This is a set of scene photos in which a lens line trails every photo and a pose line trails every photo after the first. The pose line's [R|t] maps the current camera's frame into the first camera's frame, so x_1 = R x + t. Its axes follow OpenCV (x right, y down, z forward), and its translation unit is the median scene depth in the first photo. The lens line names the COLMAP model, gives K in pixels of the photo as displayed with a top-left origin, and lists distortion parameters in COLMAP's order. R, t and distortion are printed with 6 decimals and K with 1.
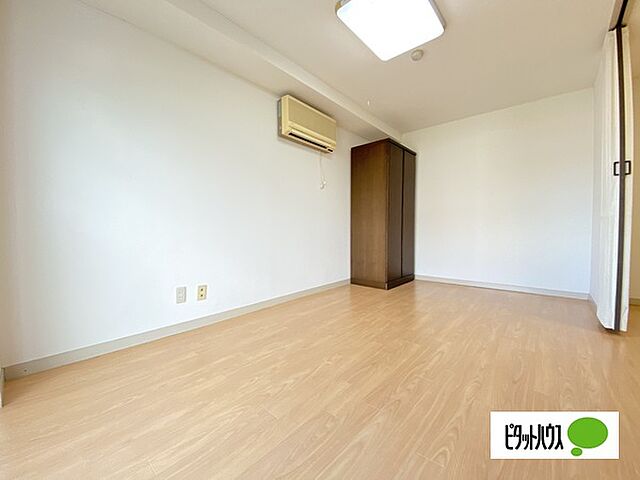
lens RADIAL K [[258.4, 0, 320.7], [0, 258.4, 236.8], [0, 0, 1]] dist [0.003151, 0.000125]
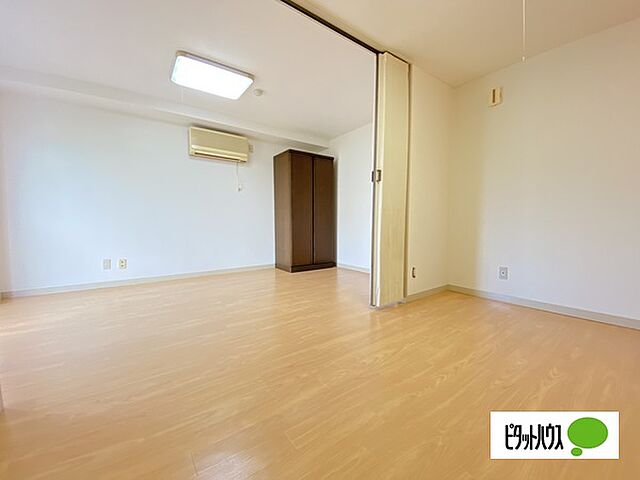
lens RADIAL K [[258.4, 0, 318.7], [0, 258.4, 239.0], [0, 0, 1]] dist [0.003151, 0.000125]
pose [[0.977139, 0.013496, -0.212171, 0.602276], [-0.006839, 0.999462, 0.032080, 0.003519], [0.212490, -0.029895, 0.976706, -0.161790]]
